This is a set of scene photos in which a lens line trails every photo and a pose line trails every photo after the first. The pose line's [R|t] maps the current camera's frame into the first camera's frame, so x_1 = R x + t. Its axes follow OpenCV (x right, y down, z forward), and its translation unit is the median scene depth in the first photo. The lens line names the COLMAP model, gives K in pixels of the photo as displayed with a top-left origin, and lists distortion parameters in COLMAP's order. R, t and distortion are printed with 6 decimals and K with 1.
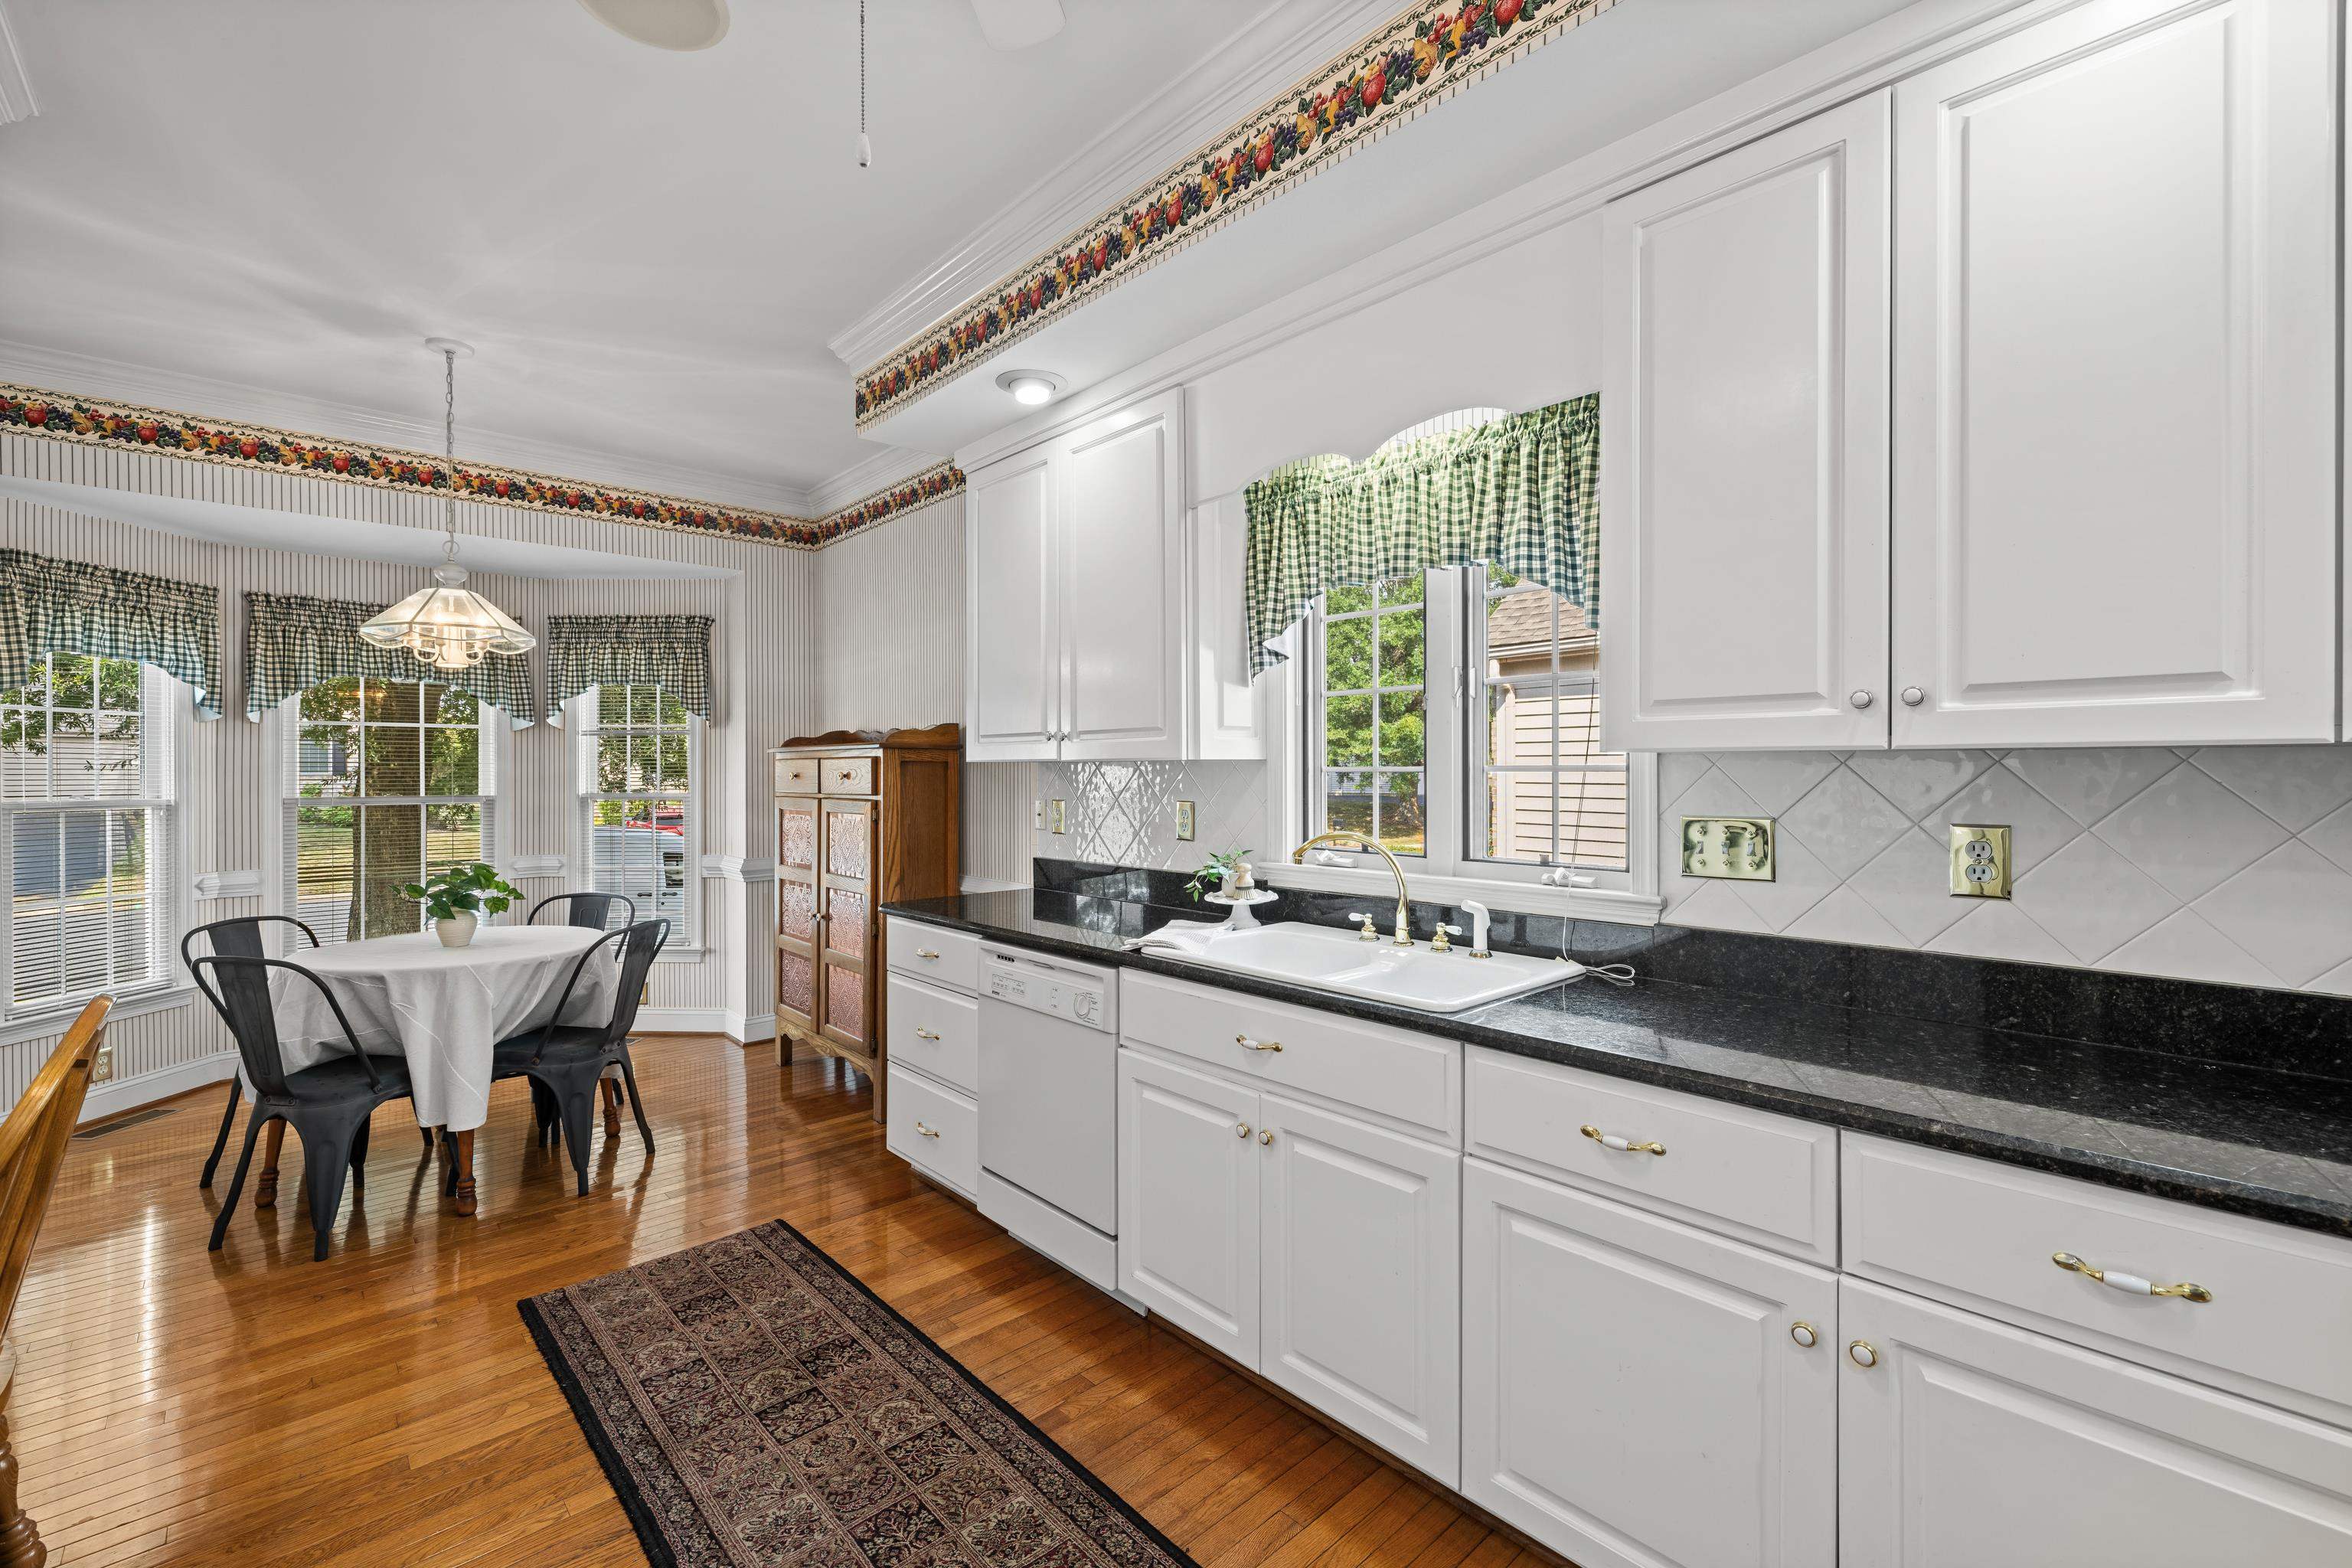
lens RADIAL K [[968.5, 0, 1170.6], [0, 968.5, 772.9], [0, 0, 1]] dist [0.000861, -0.000166]
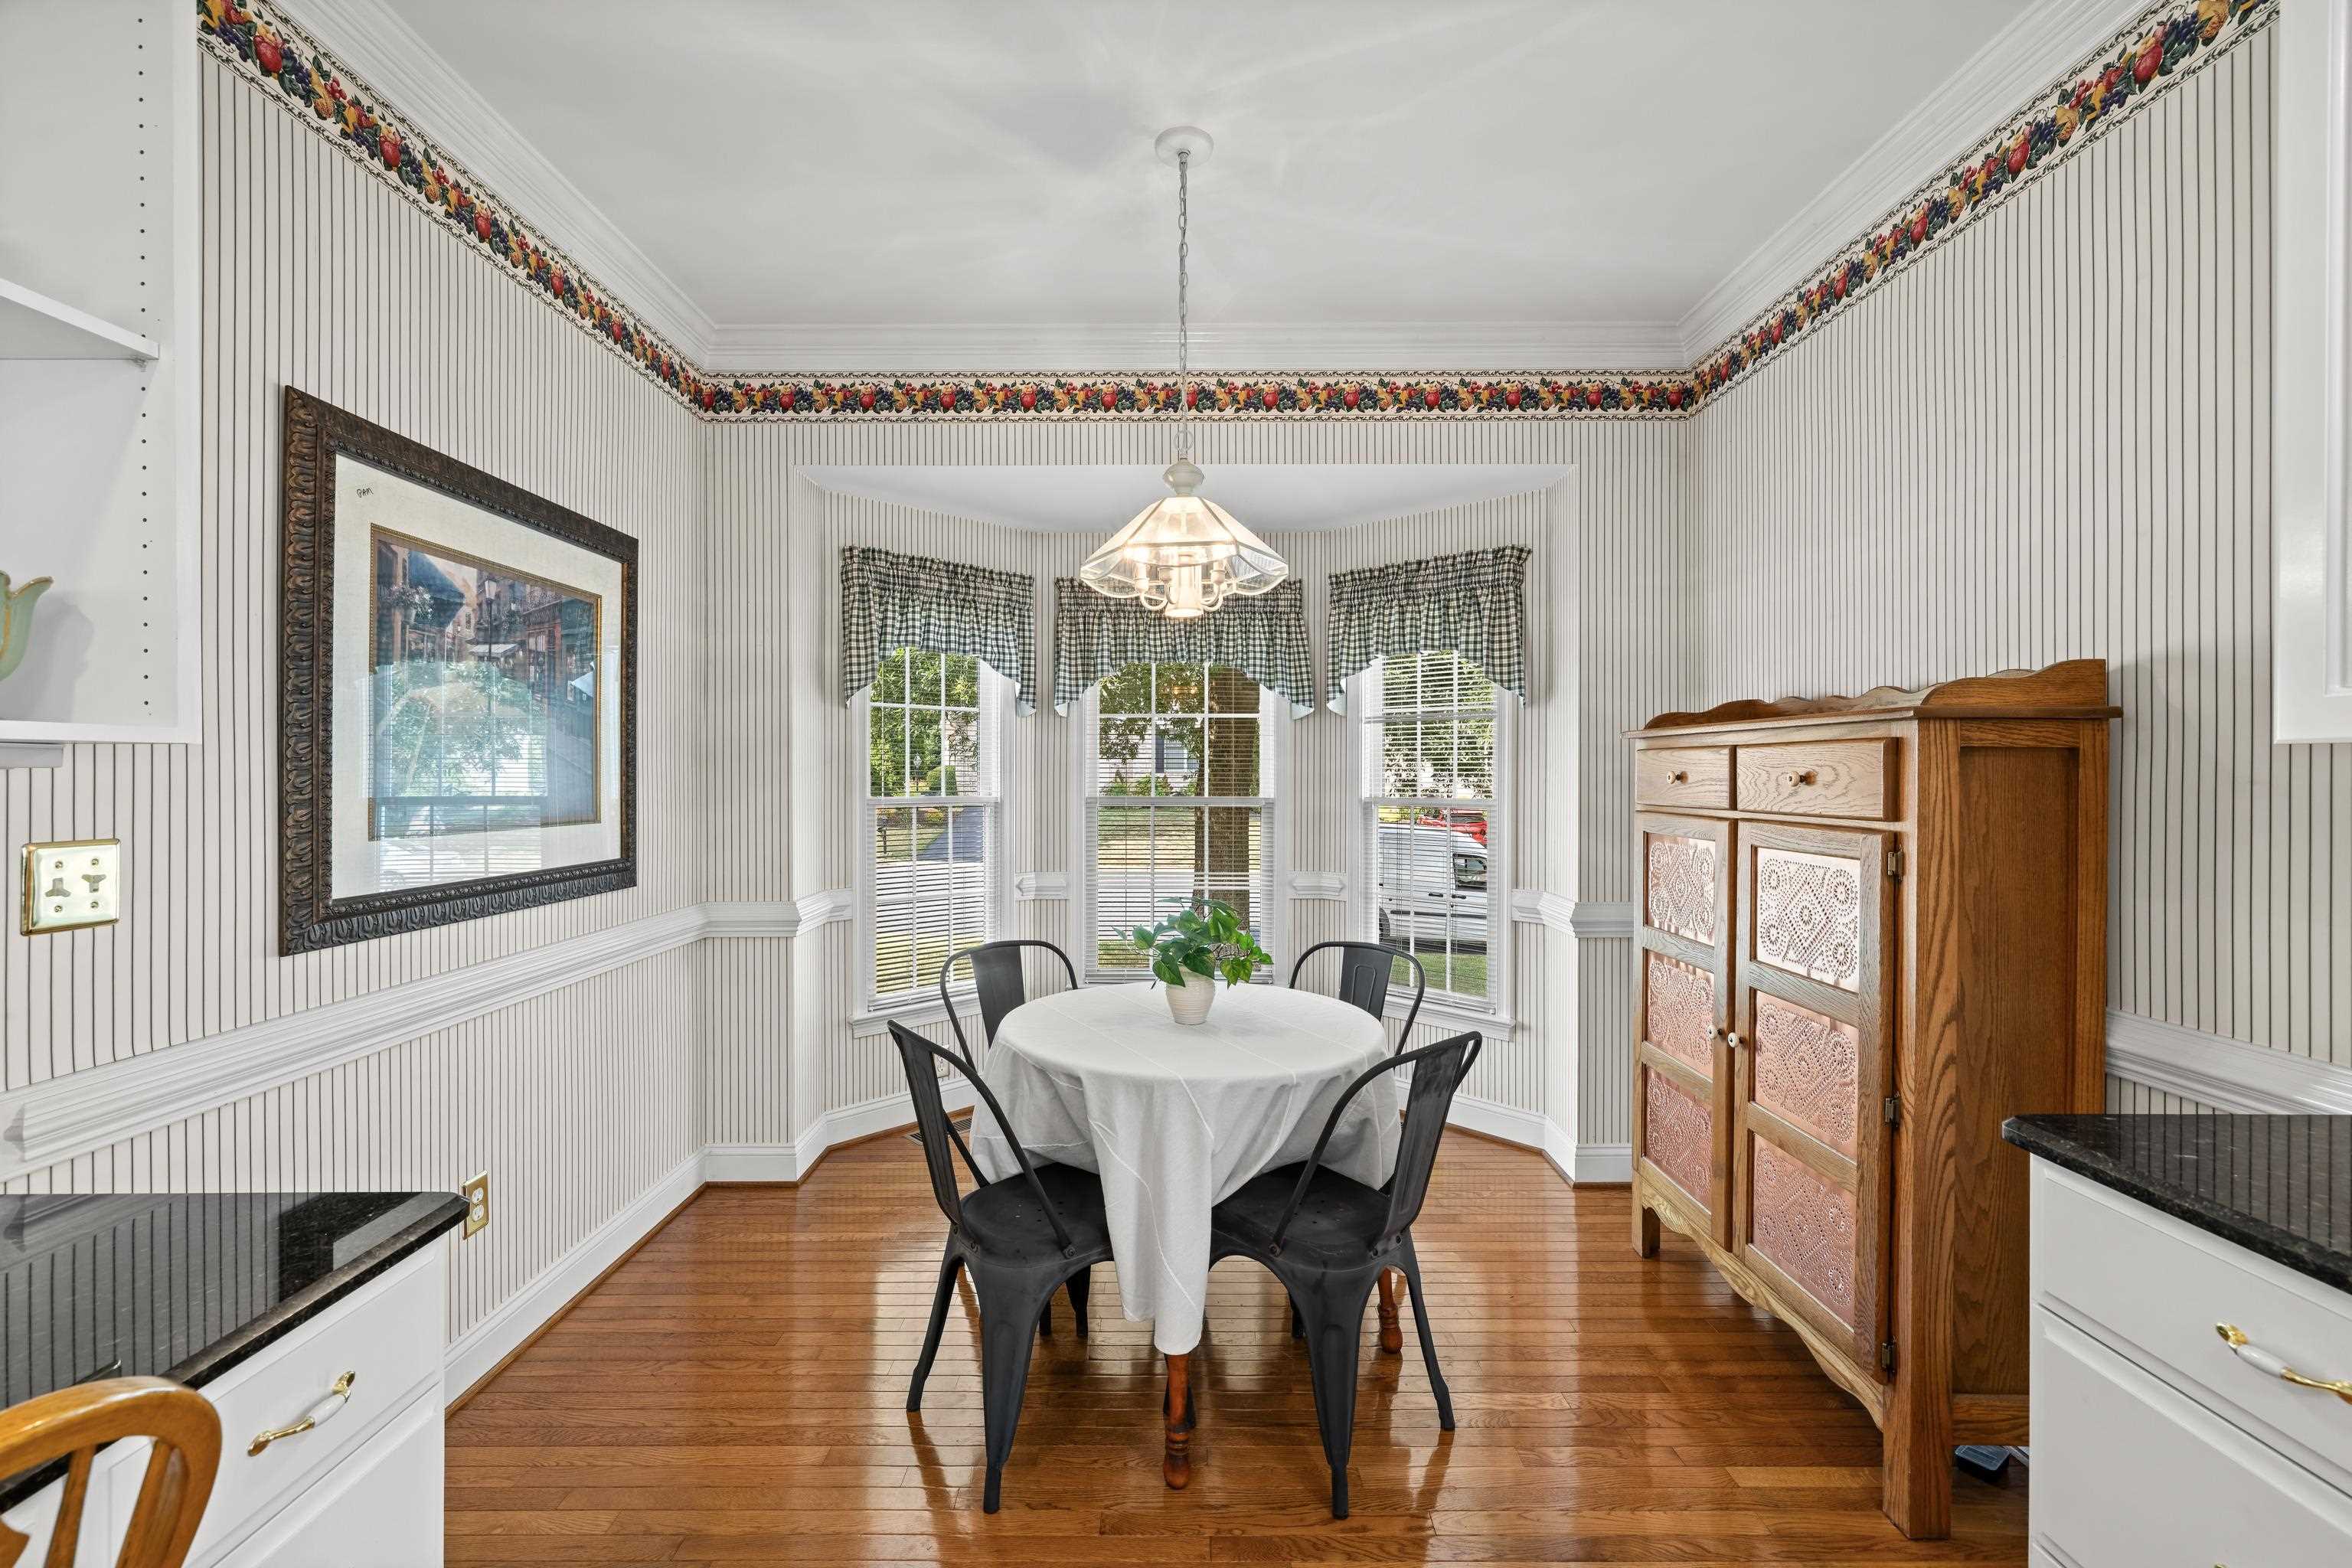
lens RADIAL K [[968.5, 0, 1170.6], [0, 968.5, 772.9], [0, 0, 1]] dist [0.000861, -0.000166]
pose [[0.722151, 0.004789, -0.691719, -0.226213], [-0.003880, 0.999988, 0.002872, -0.000053], [0.691725, 0.000610, 0.722161, 0.410355]]
